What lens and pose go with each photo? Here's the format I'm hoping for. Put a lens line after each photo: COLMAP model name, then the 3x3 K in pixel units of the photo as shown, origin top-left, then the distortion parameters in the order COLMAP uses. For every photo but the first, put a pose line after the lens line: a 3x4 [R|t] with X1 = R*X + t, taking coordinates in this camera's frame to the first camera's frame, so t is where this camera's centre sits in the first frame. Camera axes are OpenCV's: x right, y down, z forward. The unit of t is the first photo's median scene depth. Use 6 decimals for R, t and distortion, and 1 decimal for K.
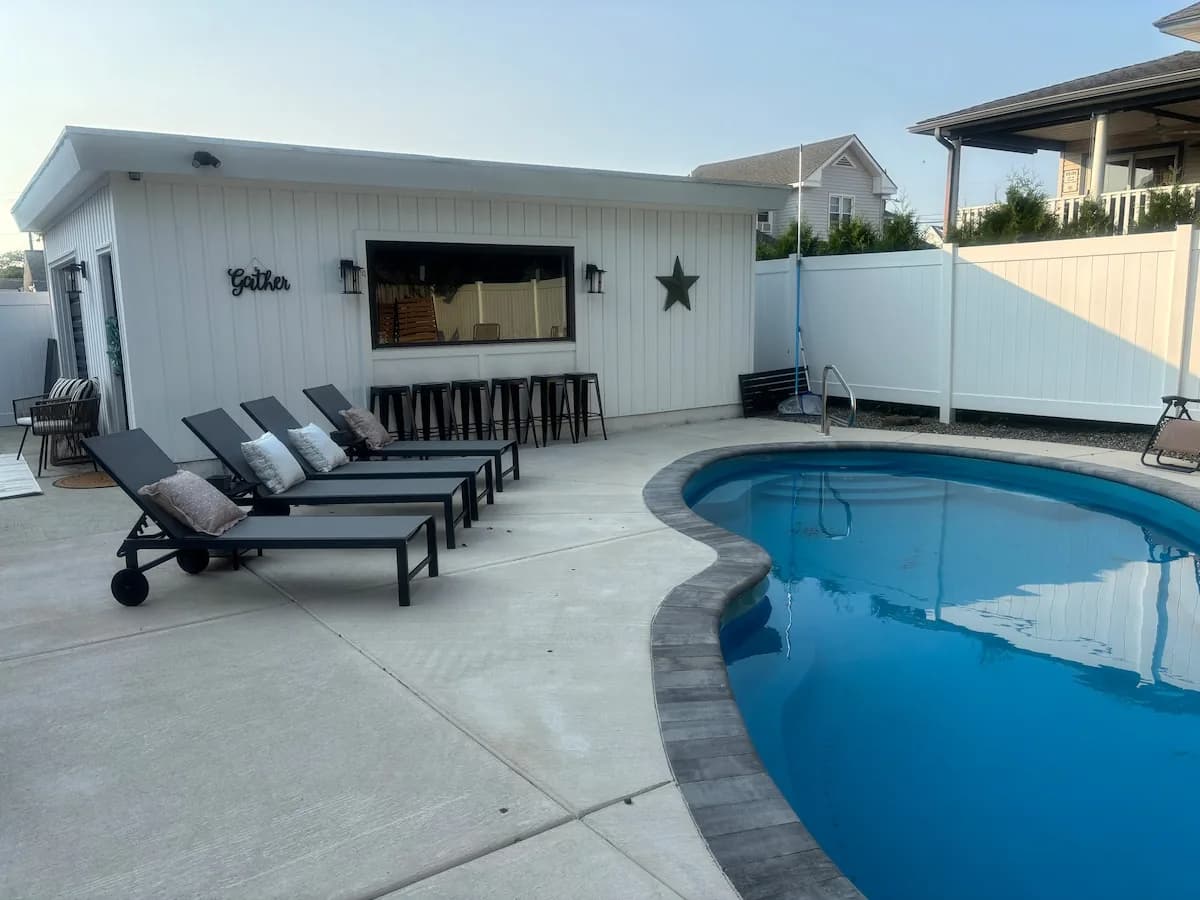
lens RADIAL K [[924.3, 0, 597.6], [0, 924.3, 449.2], [0, 0, 1]] dist [0.032801, -0.007341]
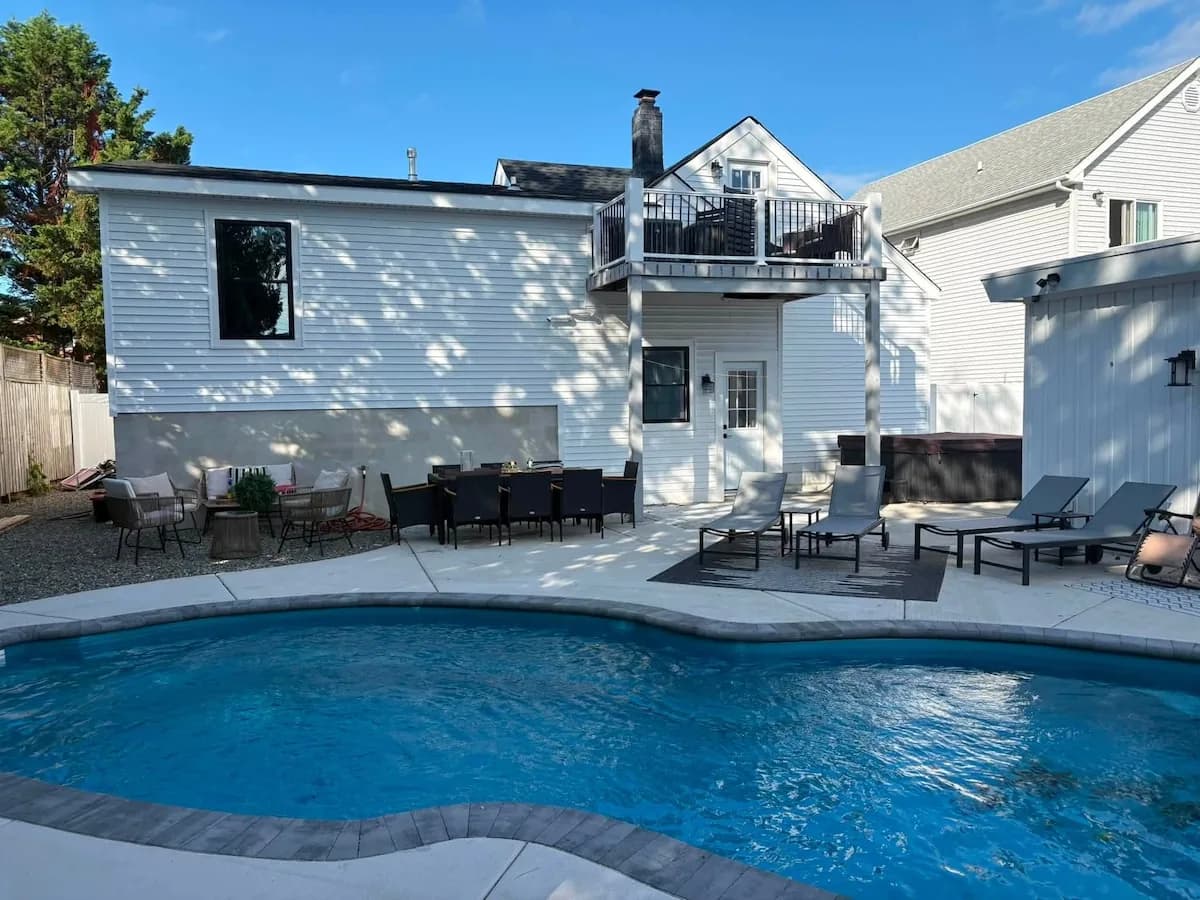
lens RADIAL K [[924.3, 0, 599.6], [0, 924.3, 451.2], [0, 0, 1]] dist [0.032801, -0.007341]
pose [[-0.281220, 0.079218, -0.956368, 1.213264], [-0.137249, 0.983021, 0.121784, -0.205915], [0.949778, 0.165509, -0.265572, 1.048292]]
